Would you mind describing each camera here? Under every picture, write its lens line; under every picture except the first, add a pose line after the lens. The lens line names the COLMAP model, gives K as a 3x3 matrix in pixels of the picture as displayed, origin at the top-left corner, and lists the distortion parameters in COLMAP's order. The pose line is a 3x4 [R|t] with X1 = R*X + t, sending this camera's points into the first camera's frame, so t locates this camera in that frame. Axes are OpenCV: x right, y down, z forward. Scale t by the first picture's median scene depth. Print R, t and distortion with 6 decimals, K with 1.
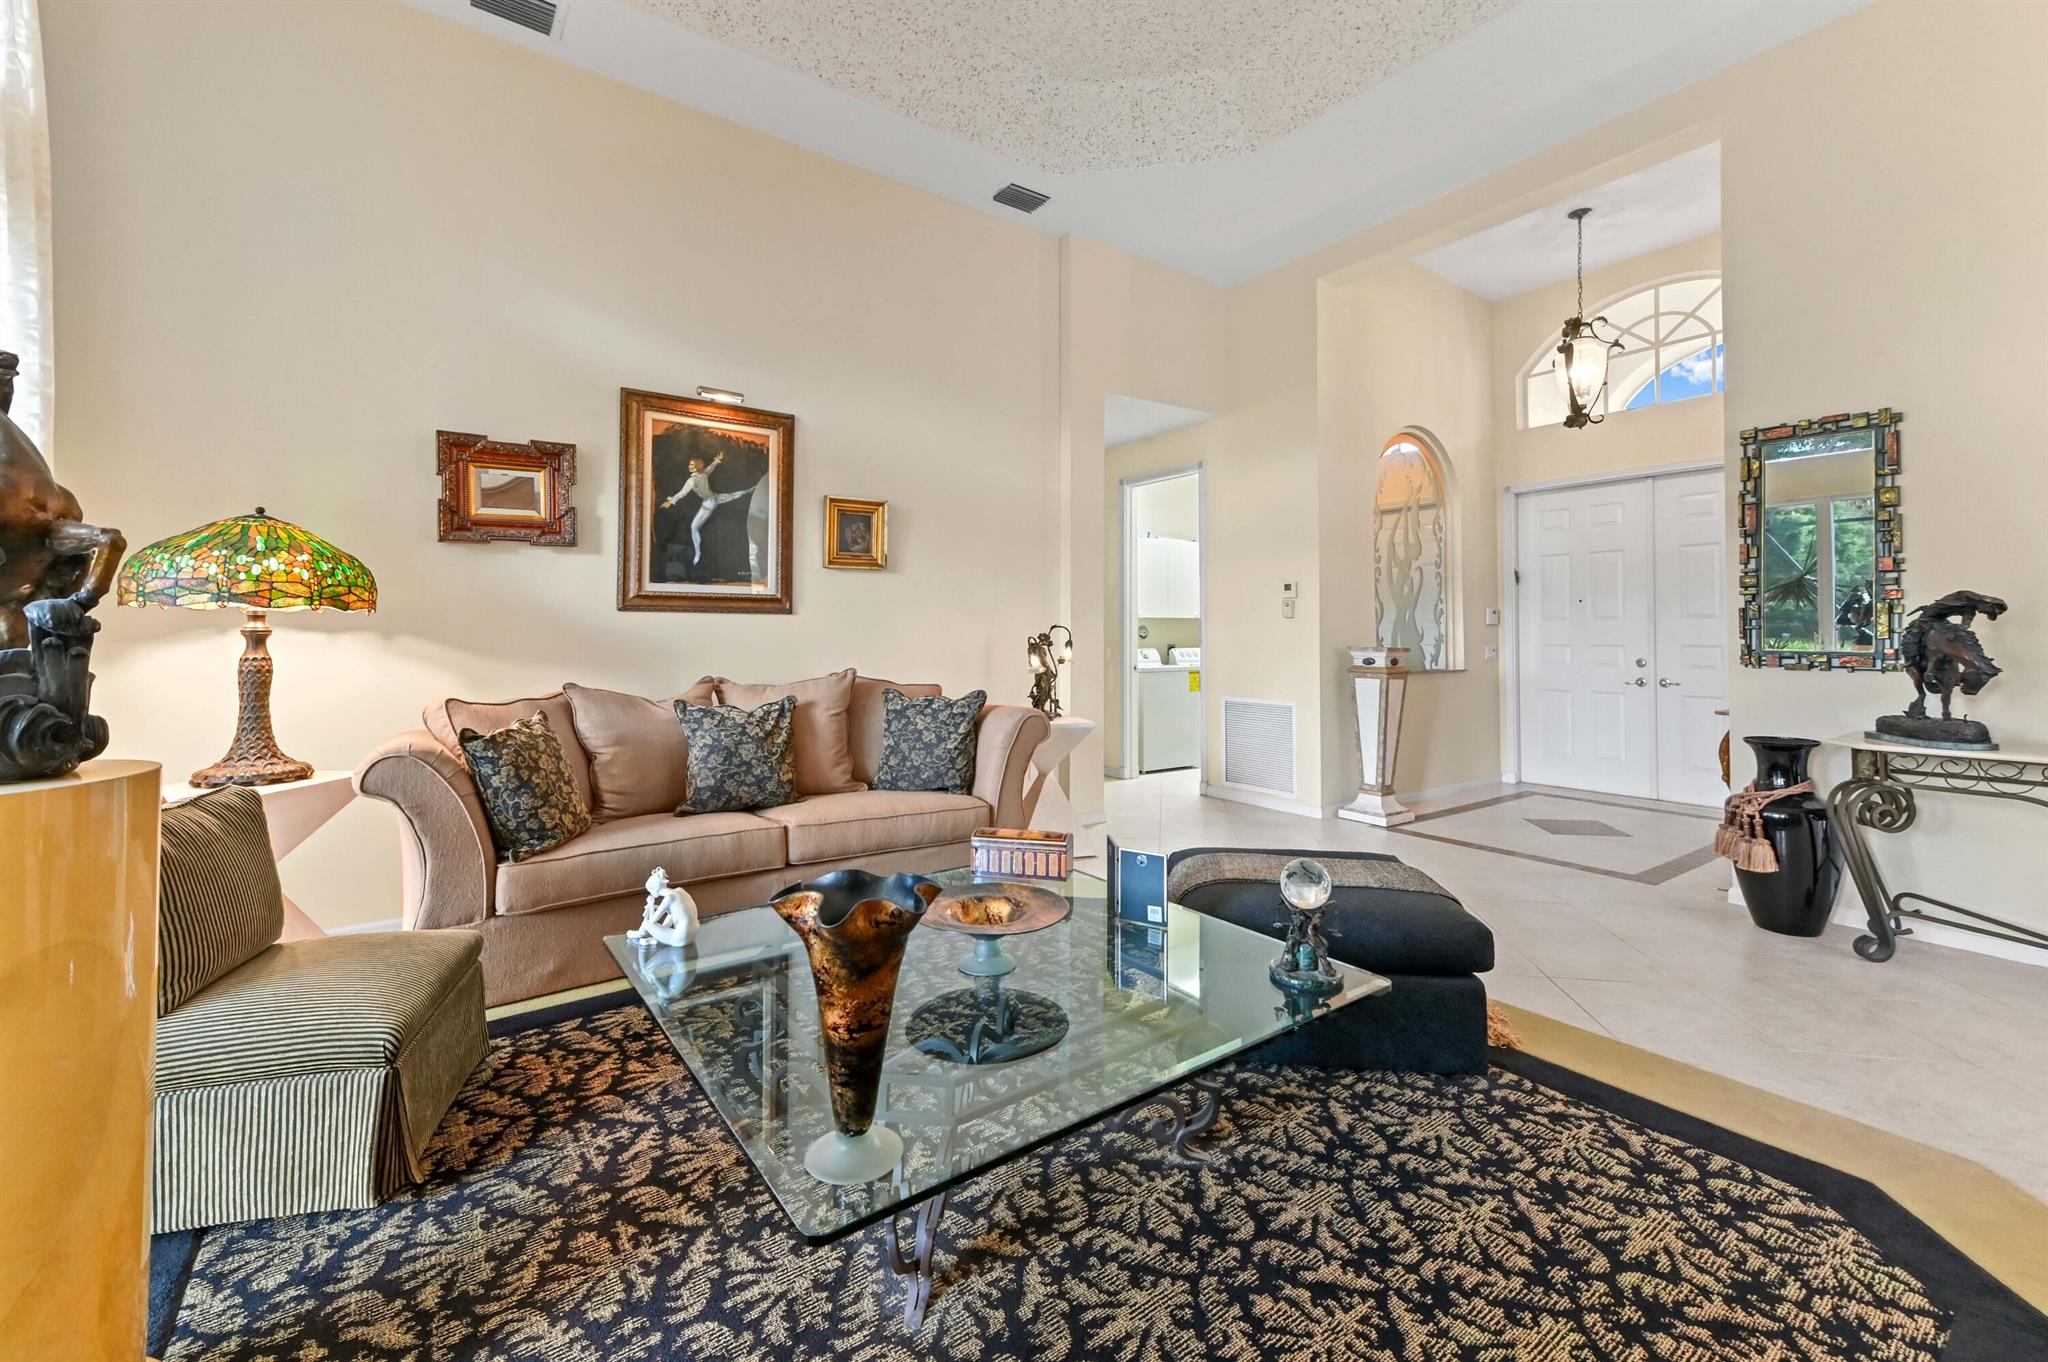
lens RADIAL K [[852.5, 0, 1033.0], [0, 852.5, 627.6], [0, 0, 1]] dist [0.013299, 0.000691]
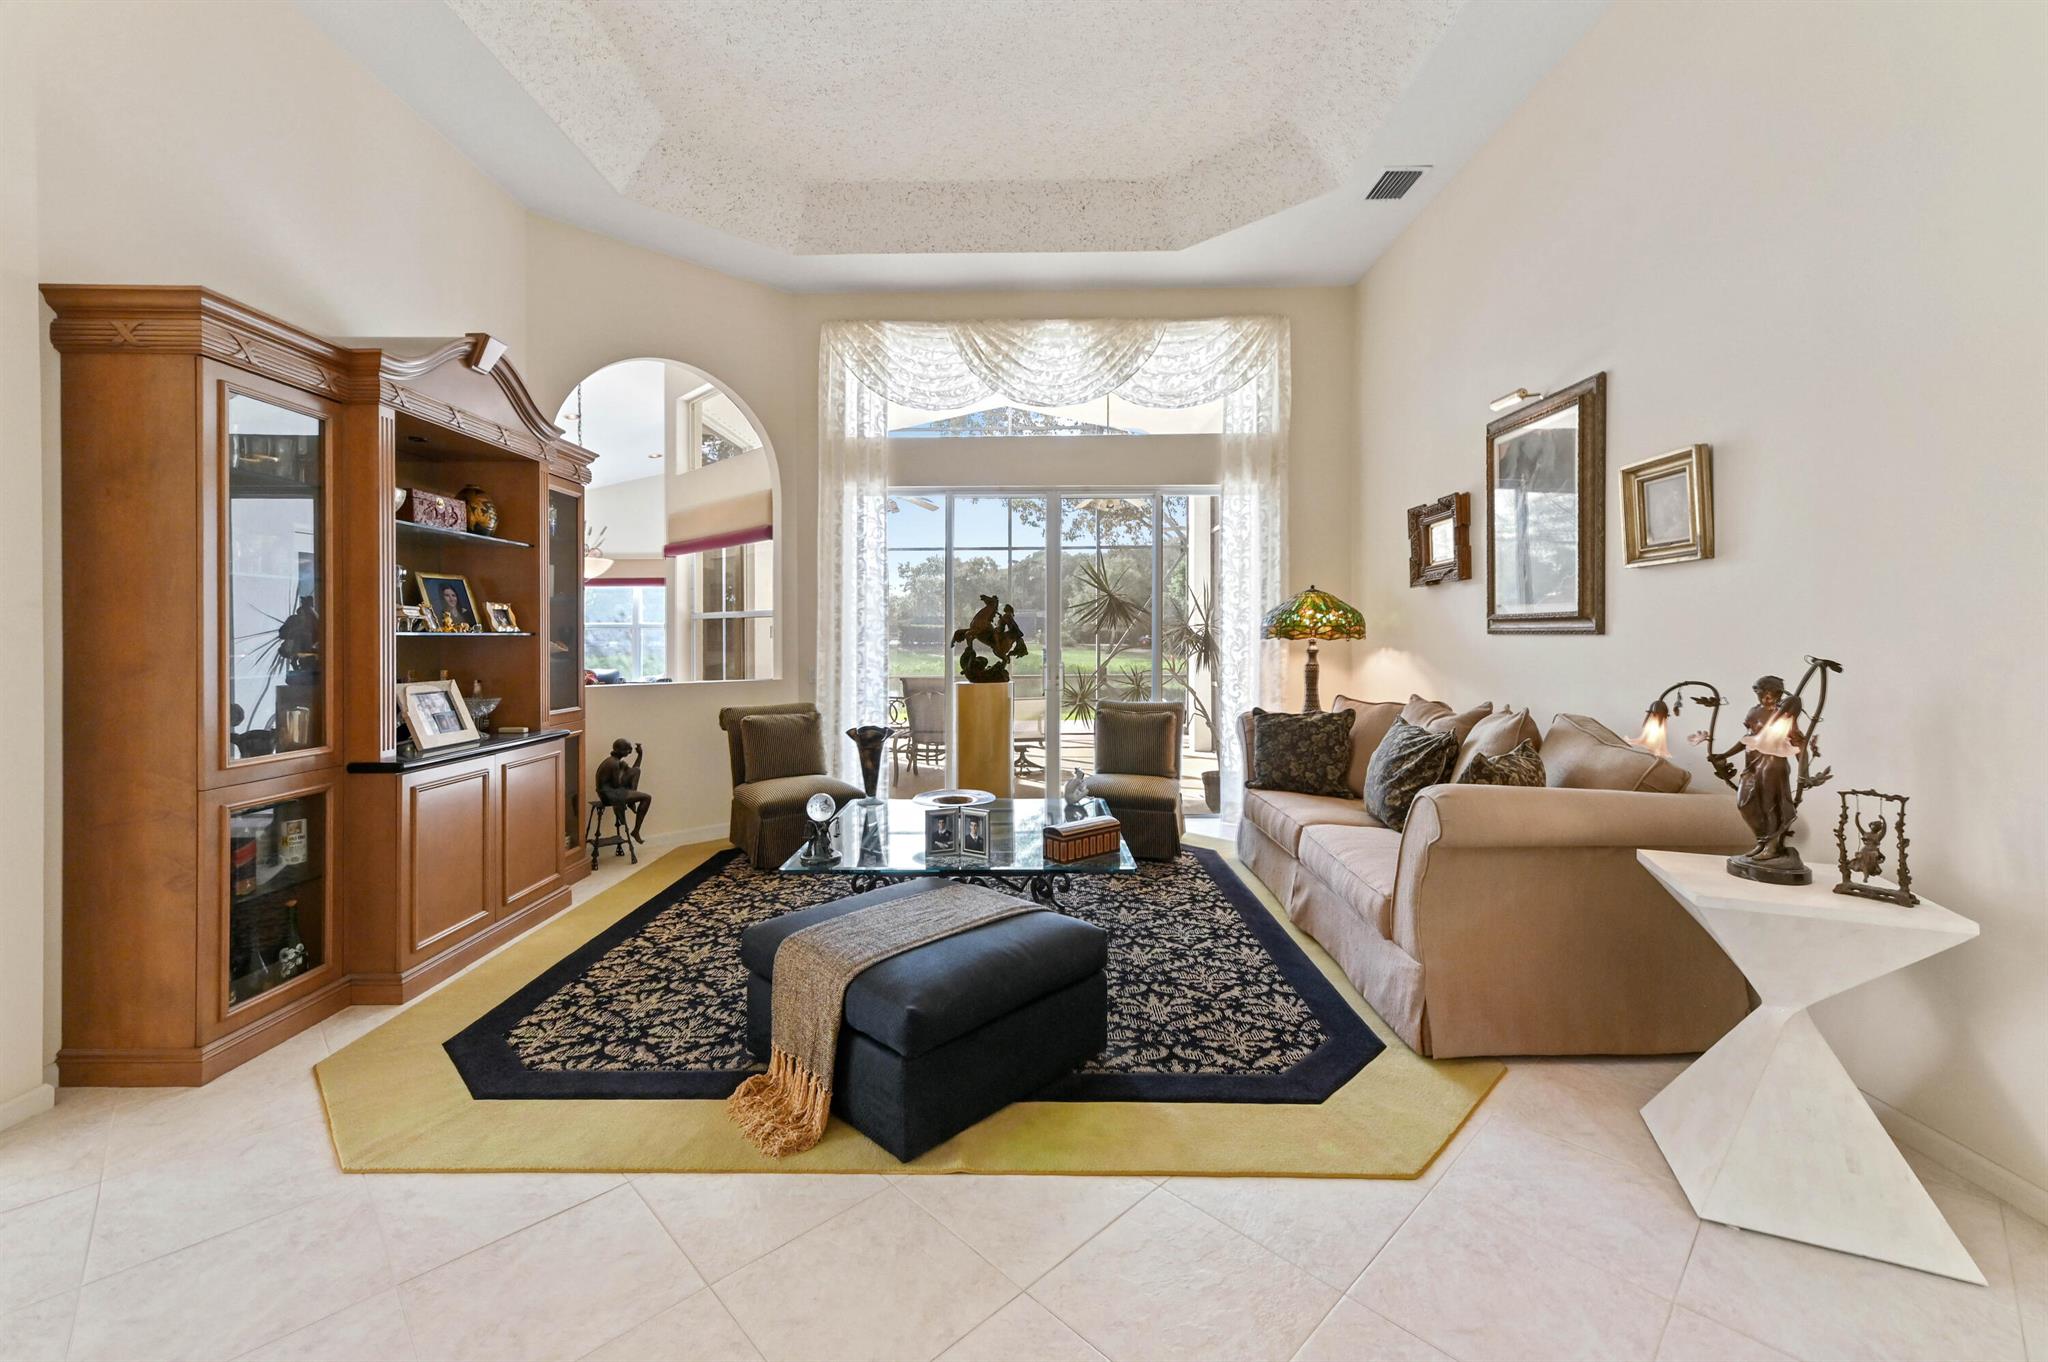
lens RADIAL K [[827.8, 0, 1019.4], [0, 827.8, 642.1], [0, 0, 1]] dist [0.014451, 0.000102]
pose [[-0.600517, 0.010575, -0.799542, 1.288040], [0.011952, 0.999920, 0.004248, -0.038538], [0.799523, -0.007006, -0.600595, 2.113269]]
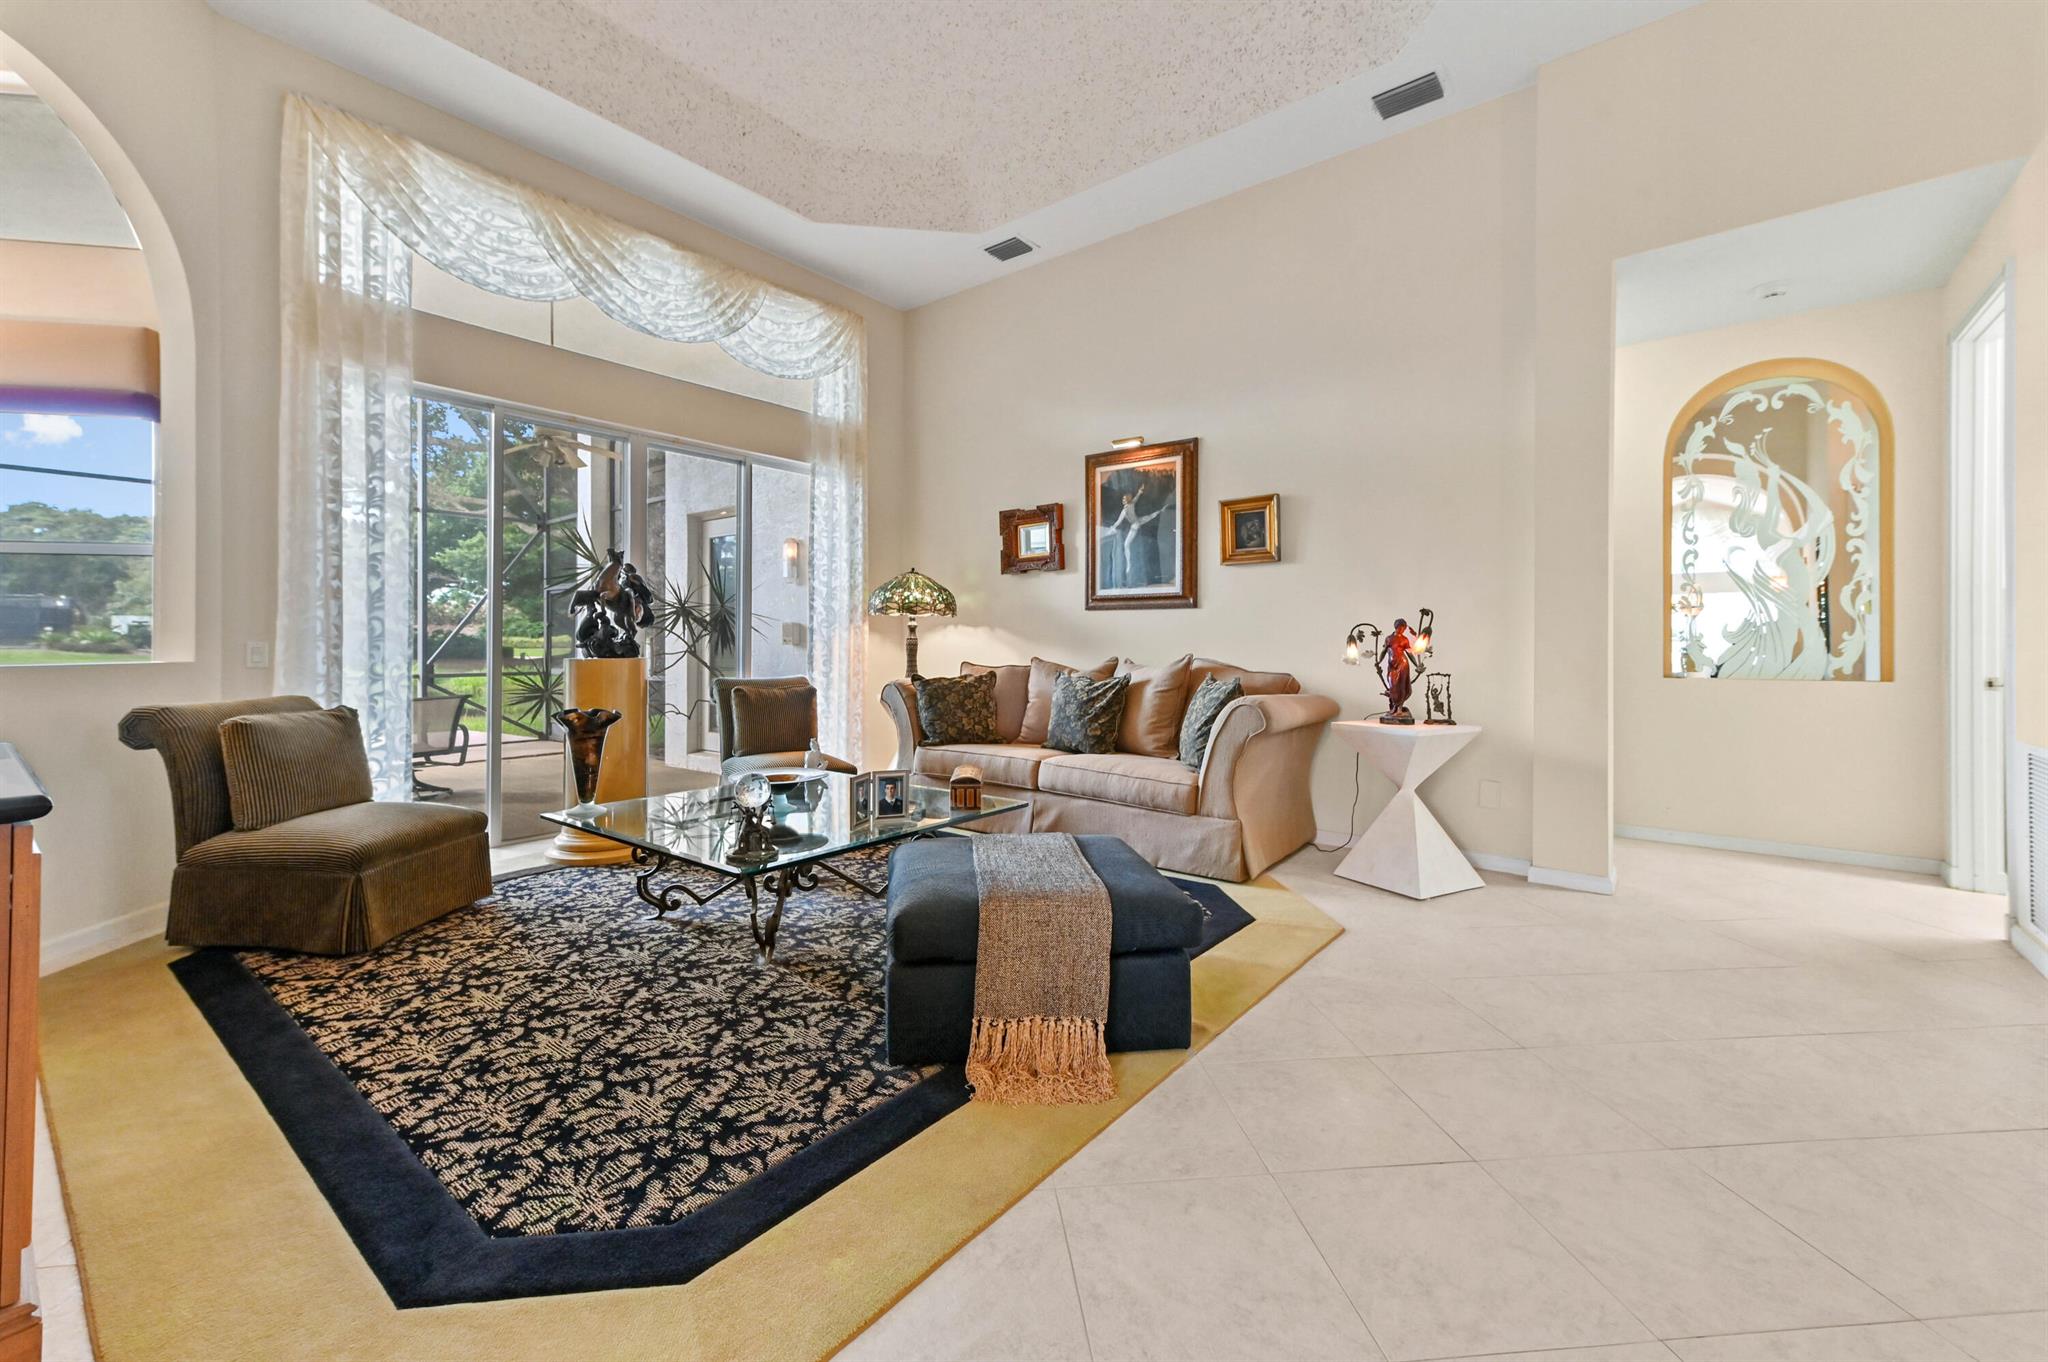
lens RADIAL K [[827.8, 0, 1019.4], [0, 827.8, 642.1], [0, 0, 1]] dist [0.014451, 0.000102]
pose [[0.259443, 0.000868, -0.965758, 1.548571], [0.006673, 0.999974, 0.002691, 0.054631], [0.965735, -0.007143, 0.259431, 0.961063]]
